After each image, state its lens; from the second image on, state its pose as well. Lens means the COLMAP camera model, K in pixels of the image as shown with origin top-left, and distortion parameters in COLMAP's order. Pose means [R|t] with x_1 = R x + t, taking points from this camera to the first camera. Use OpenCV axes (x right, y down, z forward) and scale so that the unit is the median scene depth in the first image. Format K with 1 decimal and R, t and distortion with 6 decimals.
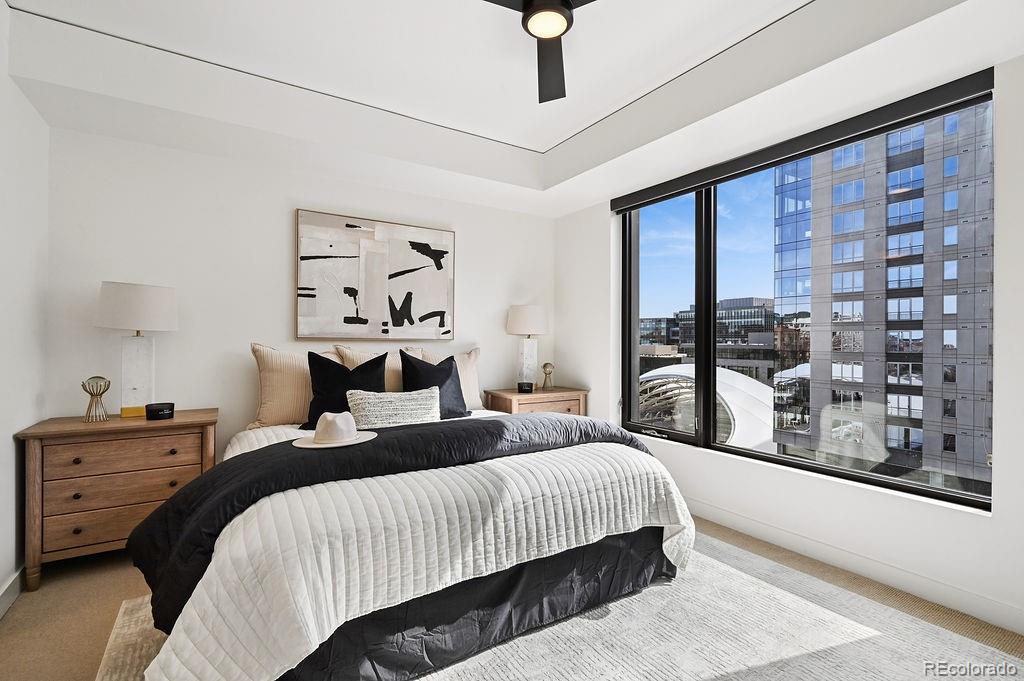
lens RADIAL K [[467.5, 0, 512.0], [0, 467.5, 340.5], [0, 0, 1]] dist [-0.001986, 0.000061]
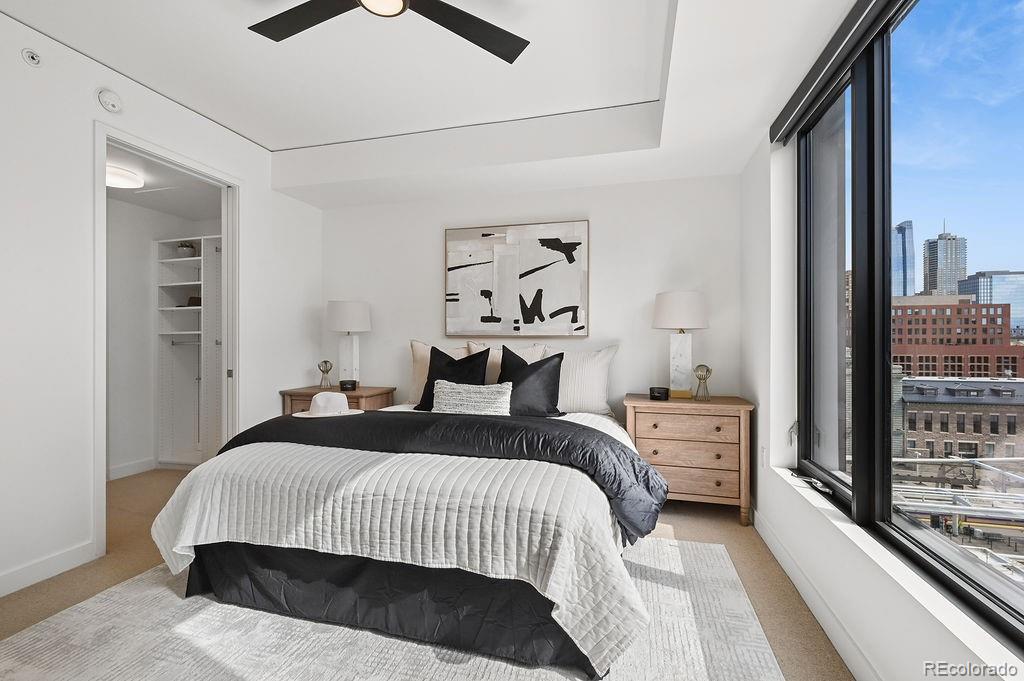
lens RADIAL K [[460.0, 0, 512.0], [0, 460.0, 340.5], [0, 0, 1]] dist [-0.003142, 0.000128]
pose [[0.668733, -0.003265, -0.743495, 0.492487], [0.003366, 0.999993, -0.001364, 0.008705], [0.743495, -0.001591, 0.668740, 0.296651]]
